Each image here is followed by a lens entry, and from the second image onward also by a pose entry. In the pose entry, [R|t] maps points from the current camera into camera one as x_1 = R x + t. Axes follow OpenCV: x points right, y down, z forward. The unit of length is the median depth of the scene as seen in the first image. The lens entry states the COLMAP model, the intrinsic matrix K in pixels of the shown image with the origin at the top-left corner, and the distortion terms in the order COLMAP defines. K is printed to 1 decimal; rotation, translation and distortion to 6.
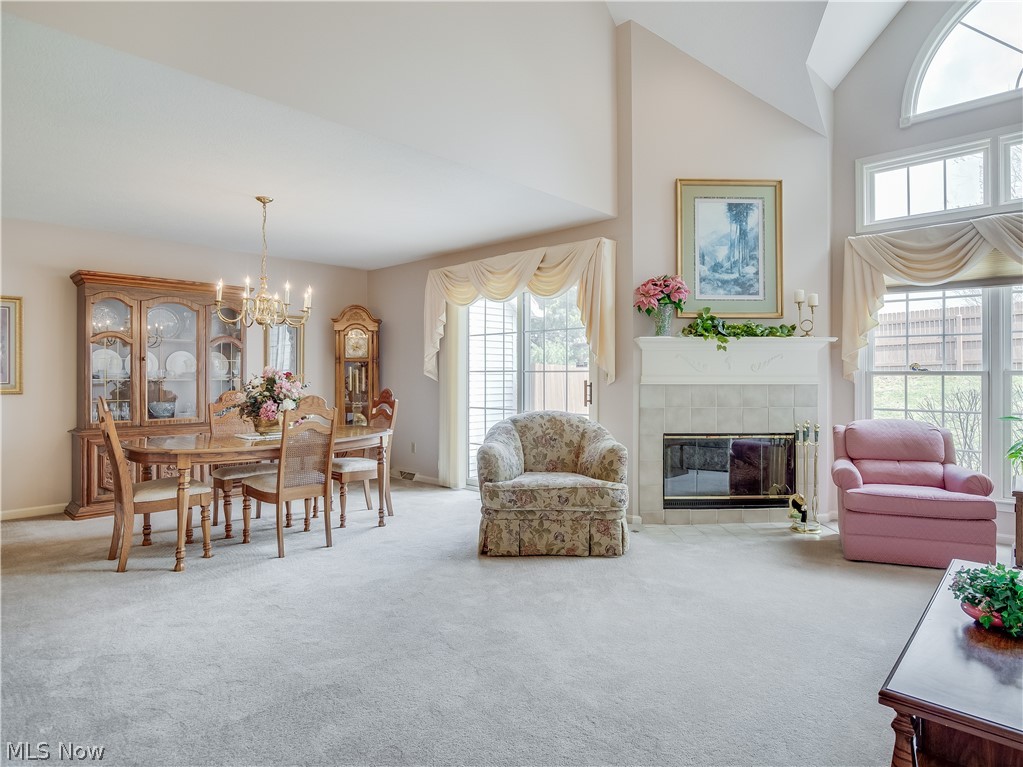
lens RADIAL K [[559.9, 0, 511.9], [0, 559.9, 374.5], [0, 0, 1]] dist [-0.003275, 0.000448]
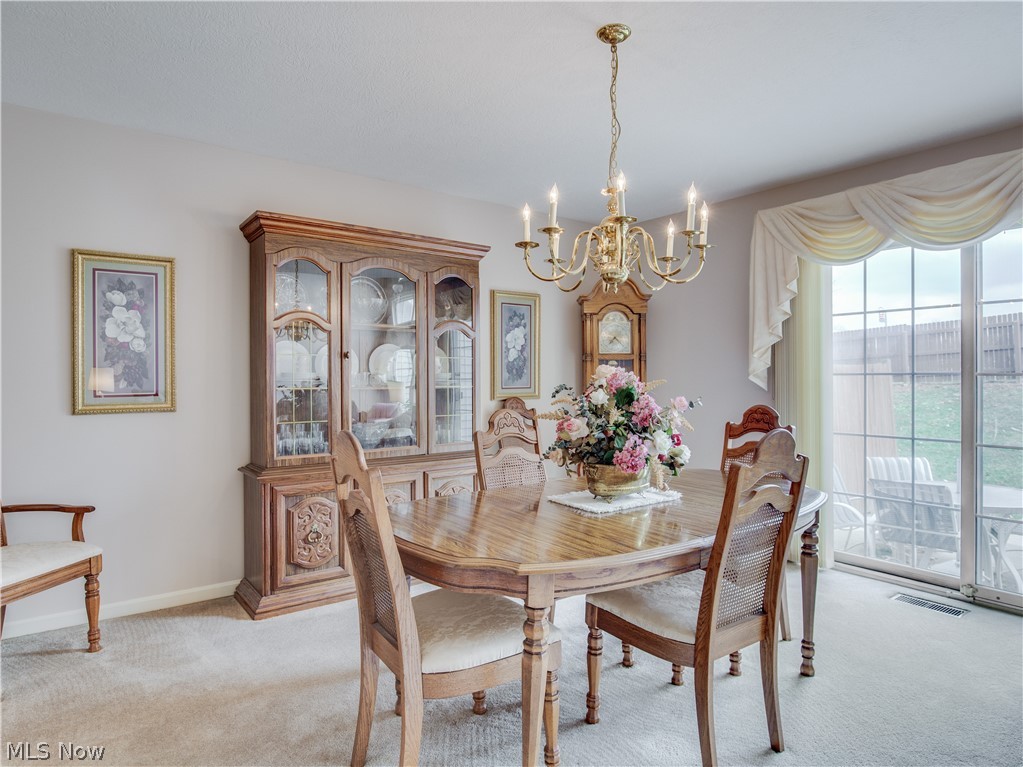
lens RADIAL K [[607.1, 0, 548.9], [0, 607.1, 380.1], [0, 0, 1]] dist [-0.006796, -0.001321]
pose [[0.989814, -0.000181, -0.142369, -0.357816], [0.001147, 0.999977, 0.006706, -0.004559], [0.142365, -0.006801, 0.989791, 0.379717]]
